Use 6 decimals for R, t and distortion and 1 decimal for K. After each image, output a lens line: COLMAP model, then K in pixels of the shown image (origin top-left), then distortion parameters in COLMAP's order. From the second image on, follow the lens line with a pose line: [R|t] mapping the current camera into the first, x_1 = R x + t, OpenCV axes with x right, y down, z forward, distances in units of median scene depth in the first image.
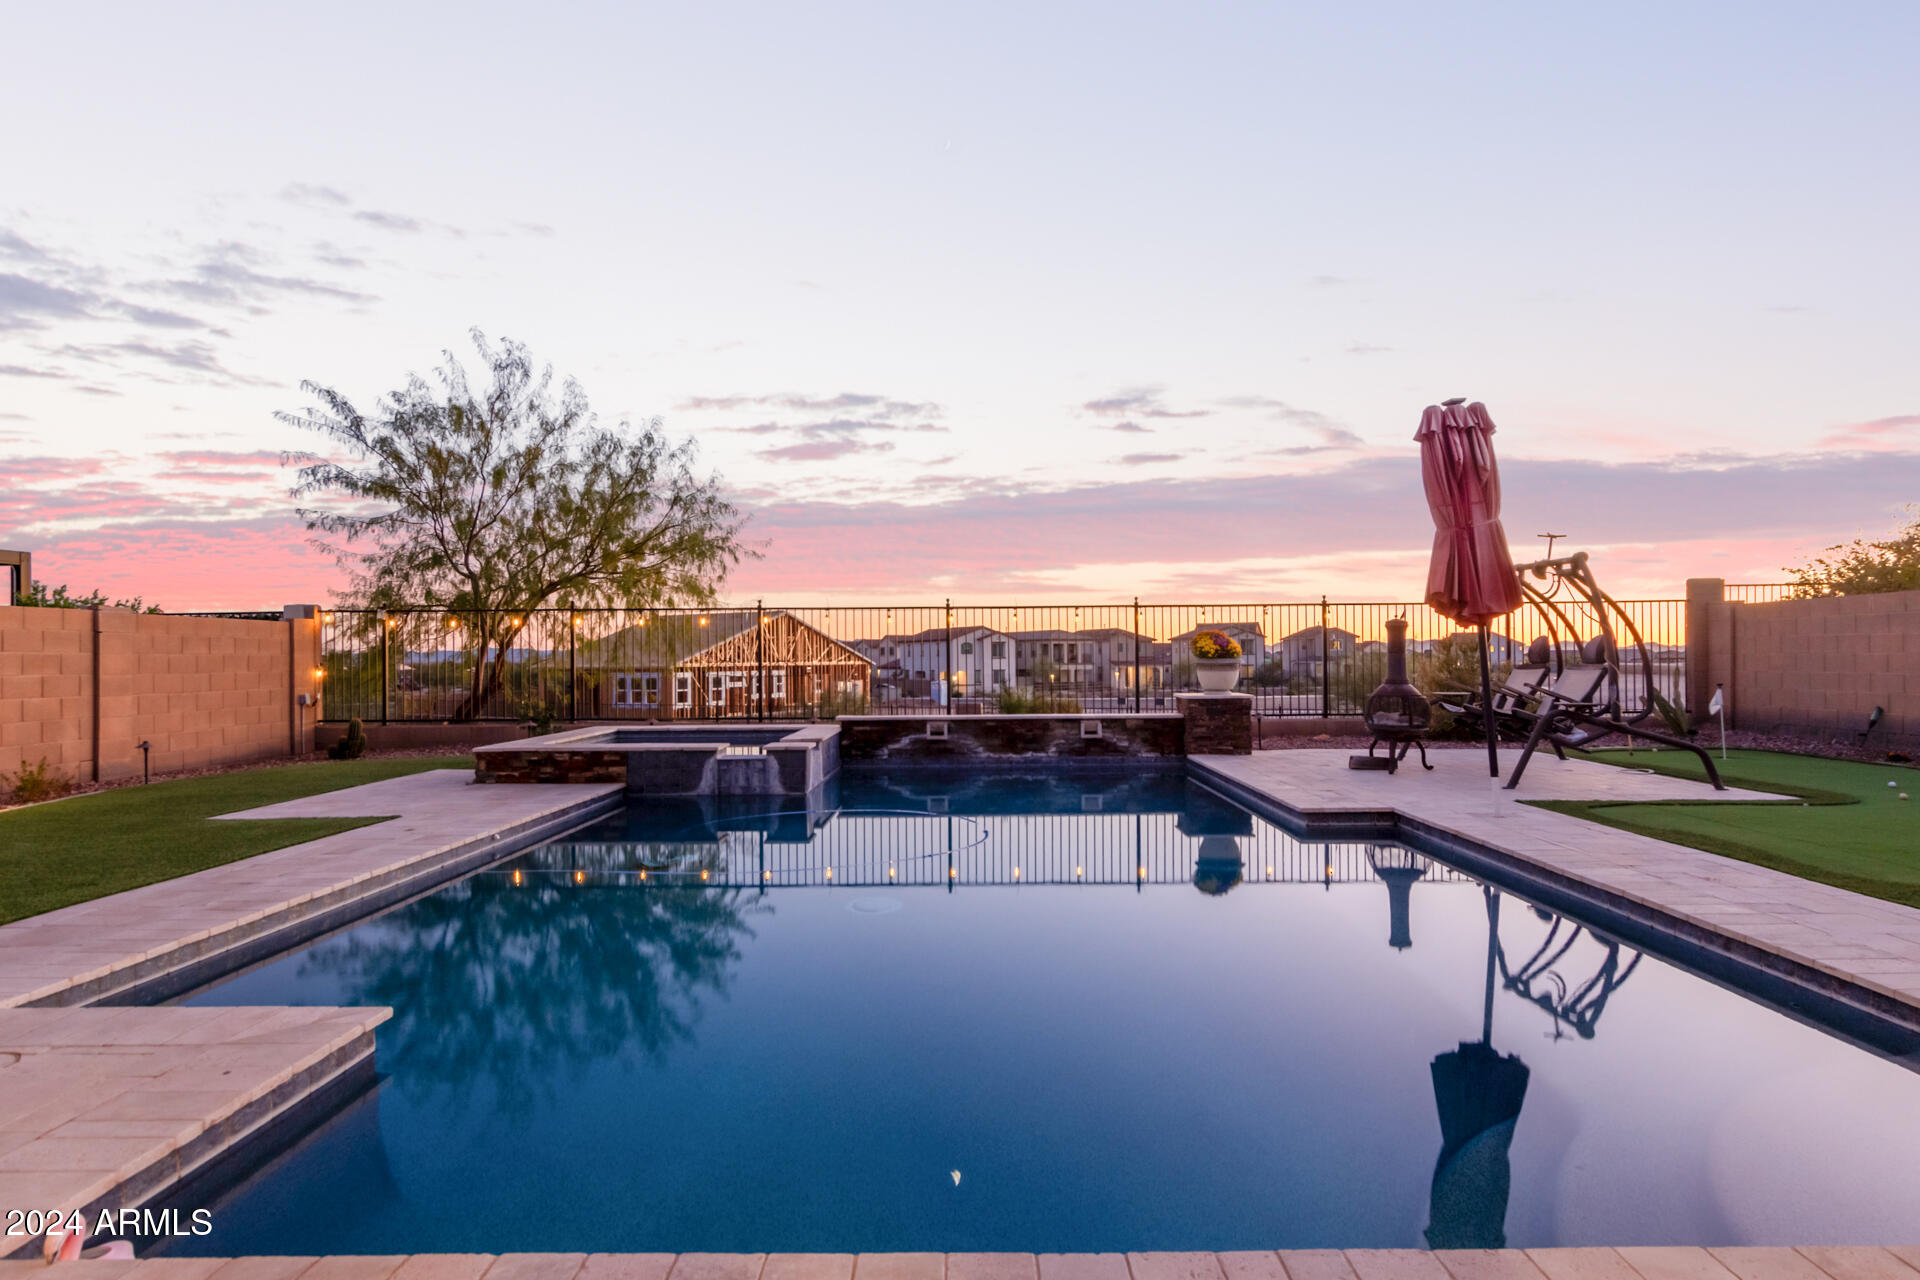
lens RADIAL K [[1043.6, 0, 966.3], [0, 1043.6, 654.7], [0, 0, 1]] dist [-0.000065, 0.002344]
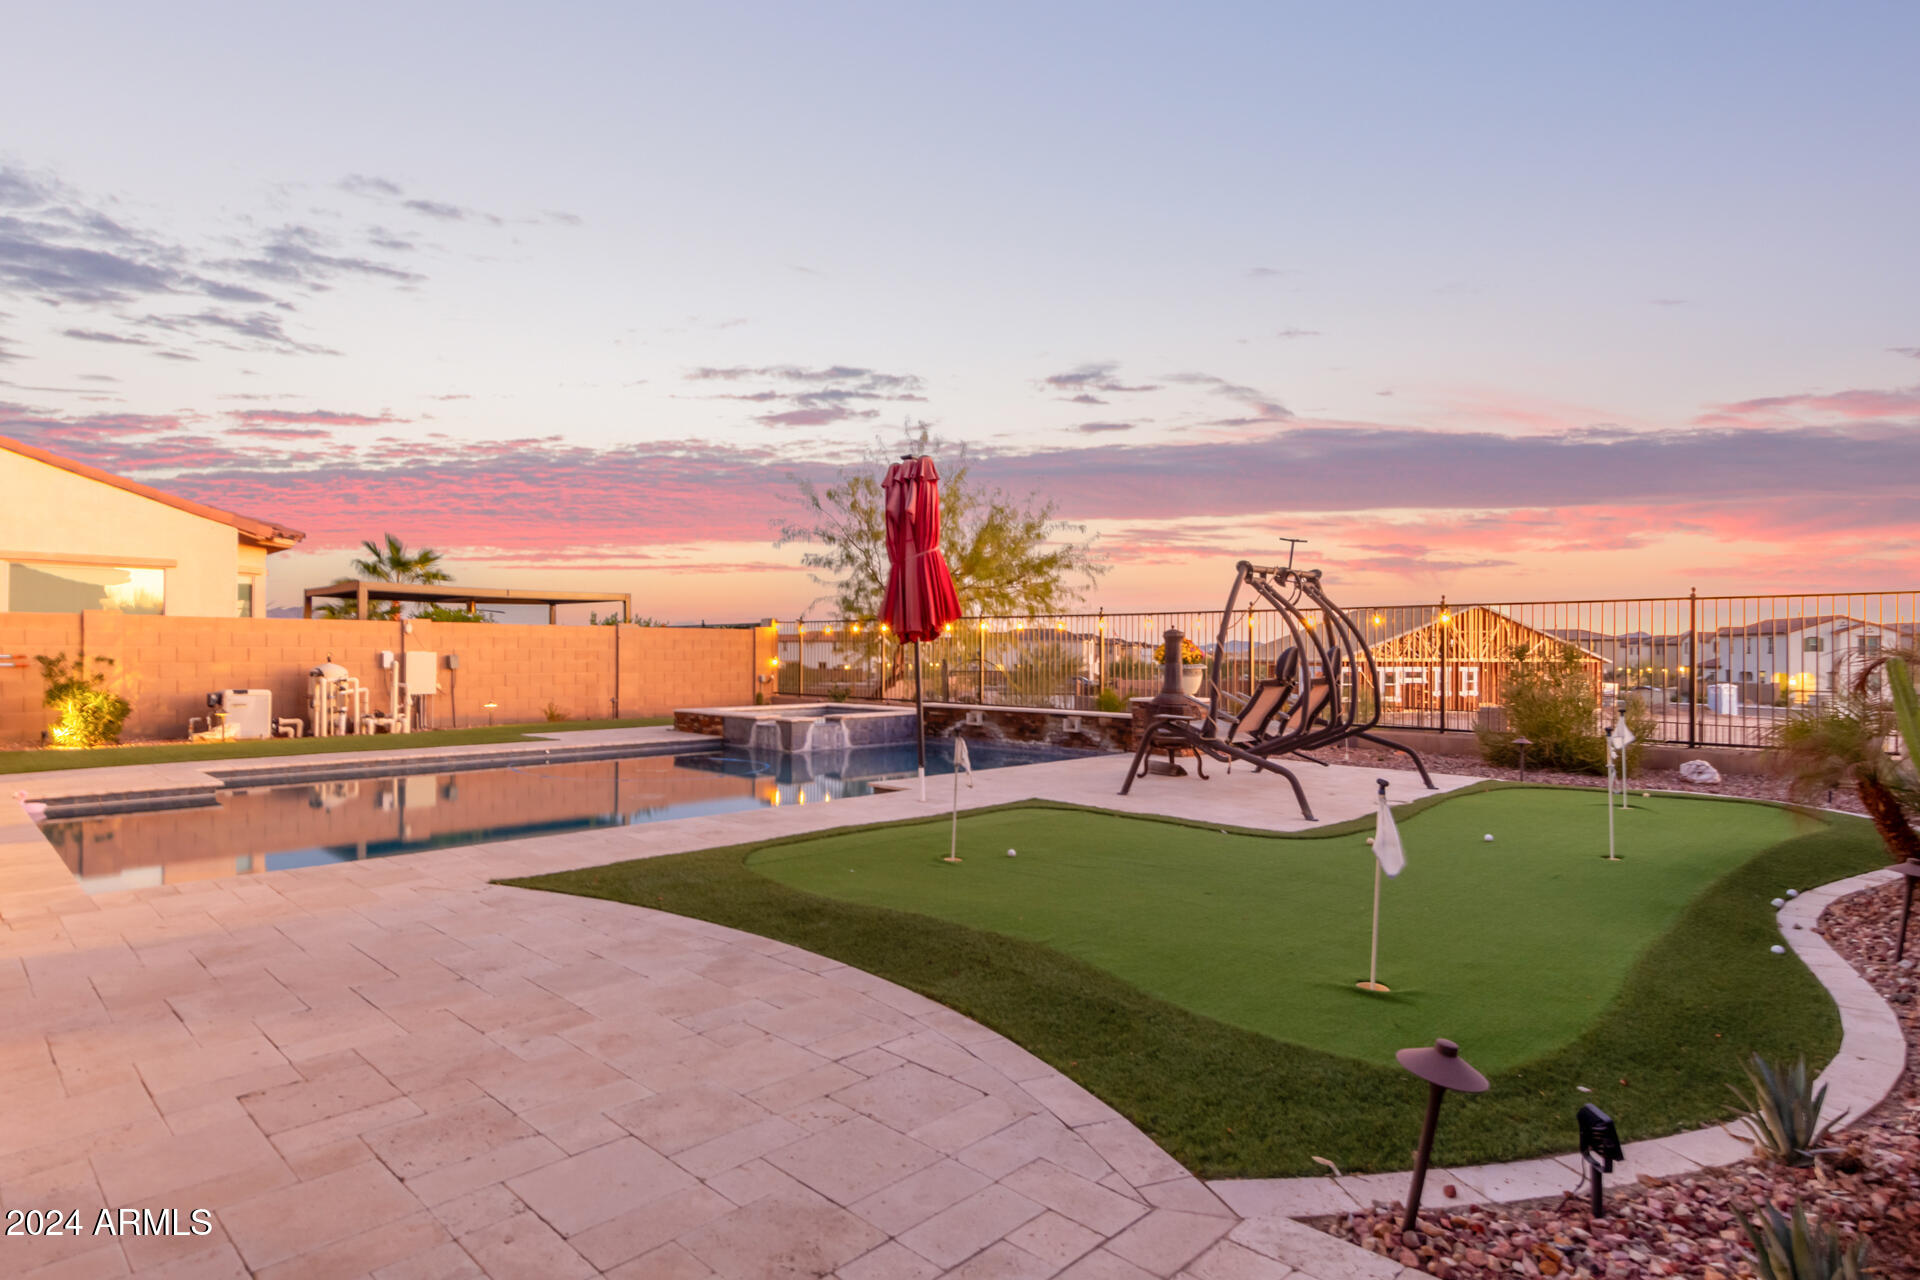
lens RADIAL K [[1031.1, 0, 967.6], [0, 1031.1, 656.7], [0, 0, 1]] dist [0.000265, -0.000507]
pose [[0.723168, 0.014905, -0.690511, 0.810520], [-0.008136, 0.999882, 0.013063, -0.015844], [0.690624, -0.003829, 0.723204, 0.106106]]
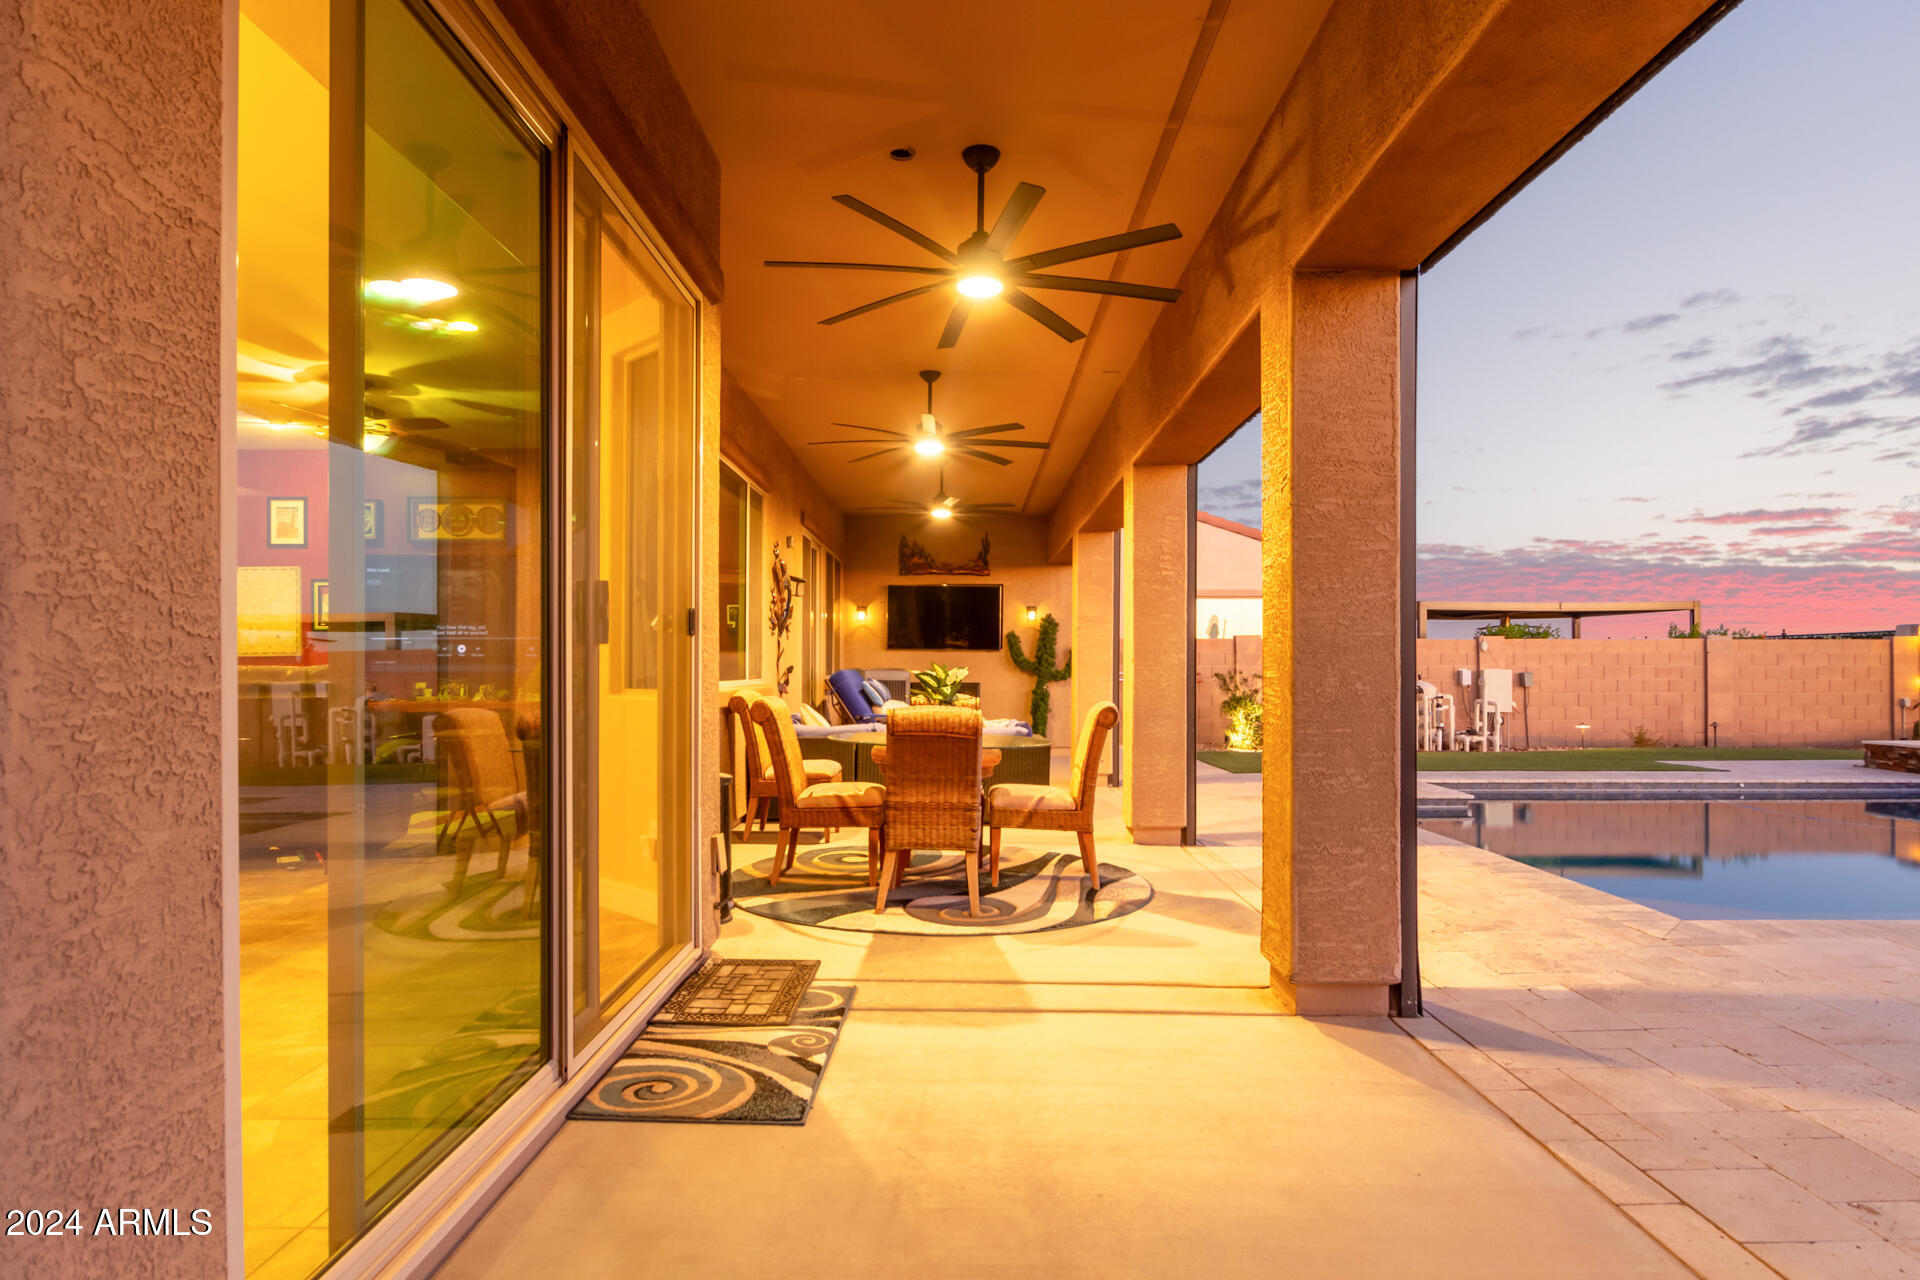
lens RADIAL K [[1031.1, 0, 967.6], [0, 1031.1, 656.7], [0, 0, 1]] dist [0.000265, -0.000507]
pose [[0.015586, 0.000296, -0.999878, 0.670748], [0.003448, 0.999994, 0.000350, -0.017949], [0.999873, -0.003453, 0.015585, -0.137041]]
